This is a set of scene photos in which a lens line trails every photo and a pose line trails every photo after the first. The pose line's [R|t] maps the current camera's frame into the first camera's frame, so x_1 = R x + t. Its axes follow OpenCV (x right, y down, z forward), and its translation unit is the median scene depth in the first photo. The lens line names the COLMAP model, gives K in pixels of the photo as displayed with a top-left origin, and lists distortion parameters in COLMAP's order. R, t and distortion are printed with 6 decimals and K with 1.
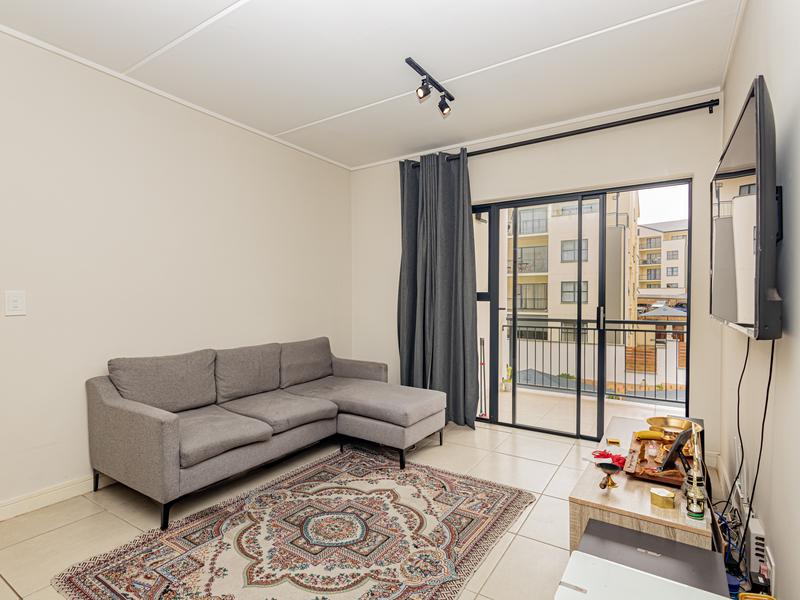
lens RADIAL K [[425.2, 0, 396.8], [0, 425.2, 299.9], [0, 0, 1]] dist [0.009105, -0.002622]
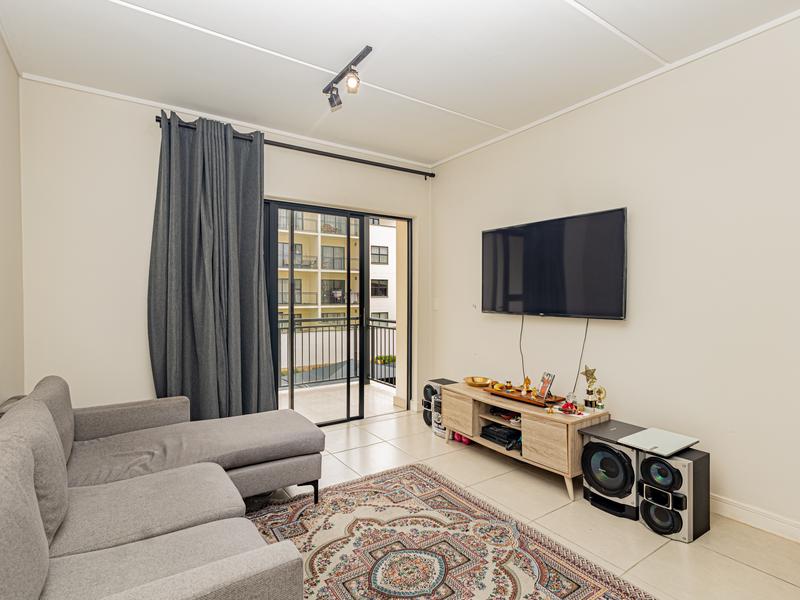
lens RADIAL K [[425.2, 0, 400.8], [0, 425.2, 298.7], [0, 0, 1]] dist [0.009105, -0.002622]
pose [[0.368006, -0.008428, 0.929785, -0.758726], [0.007886, 0.999951, 0.005942, -0.019412], [-0.929790, 0.005145, 0.368054, 0.550299]]
